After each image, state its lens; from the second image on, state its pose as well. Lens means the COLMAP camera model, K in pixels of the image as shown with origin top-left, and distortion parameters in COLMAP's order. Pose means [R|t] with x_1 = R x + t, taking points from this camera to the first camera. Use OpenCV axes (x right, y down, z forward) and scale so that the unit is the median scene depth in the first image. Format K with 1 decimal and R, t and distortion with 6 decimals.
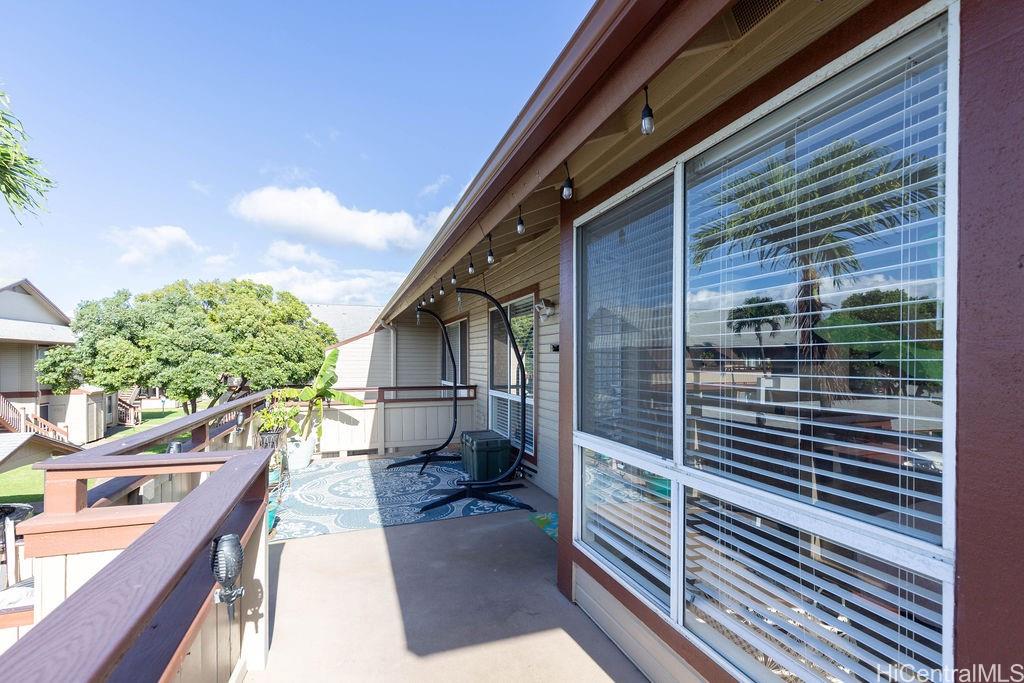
lens RADIAL K [[486.8, 0, 515.7], [0, 486.8, 362.8], [0, 0, 1]] dist [-0.000408, -0.000206]
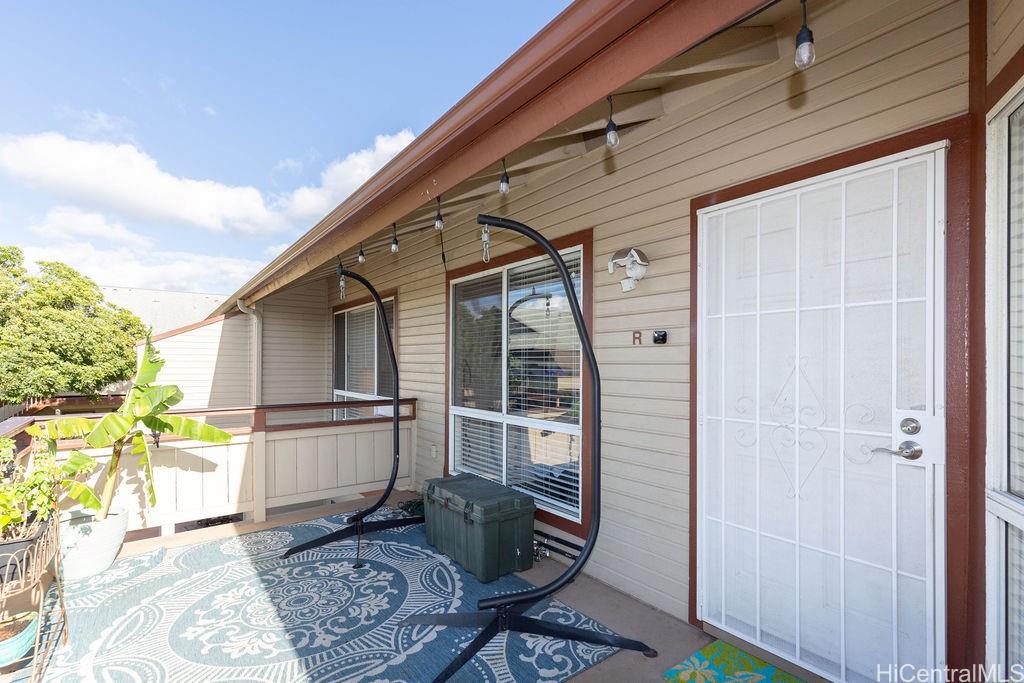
lens RADIAL K [[486.8, 0, 515.7], [0, 486.8, 362.8], [0, 0, 1]] dist [-0.000408, -0.000206]
pose [[0.952817, 0.003045, 0.303529, -0.187813], [-0.001777, 0.999988, -0.004455, 0.000714], [-0.303539, 0.003705, 0.952812, 0.405858]]
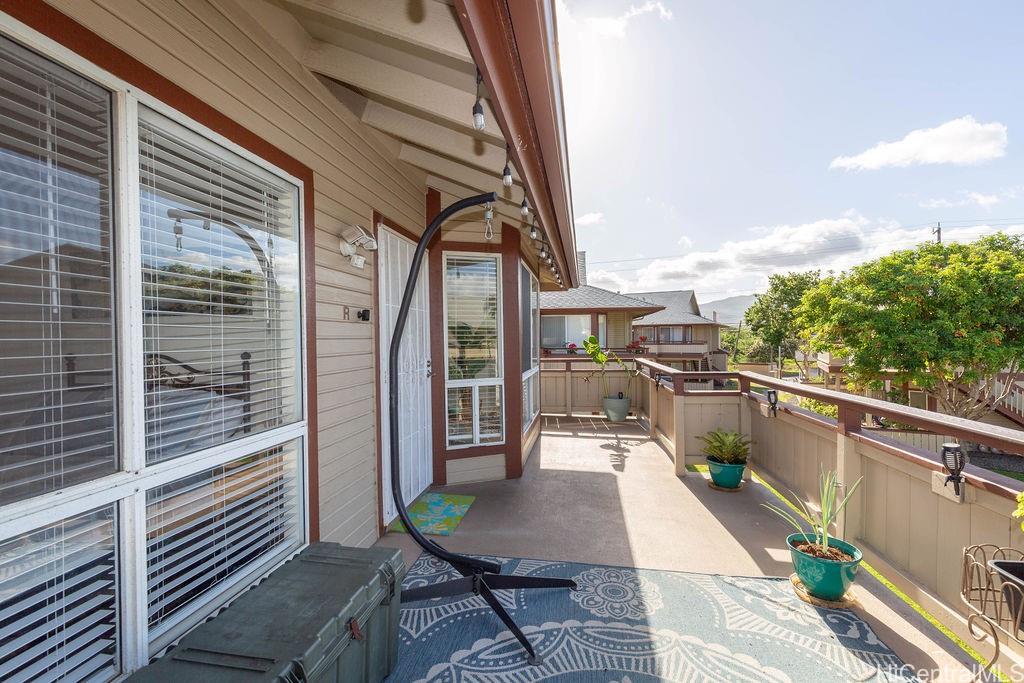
lens RADIAL K [[458.6, 0, 512.0], [0, 458.6, 341.5], [0, 0, 1]] dist [0.000204, 0.000001]
pose [[-0.884726, -0.005974, 0.466073, -0.286779], [0.007515, 0.999605, 0.027079, -0.008302], [-0.466051, 0.027460, -0.884332, 1.129365]]
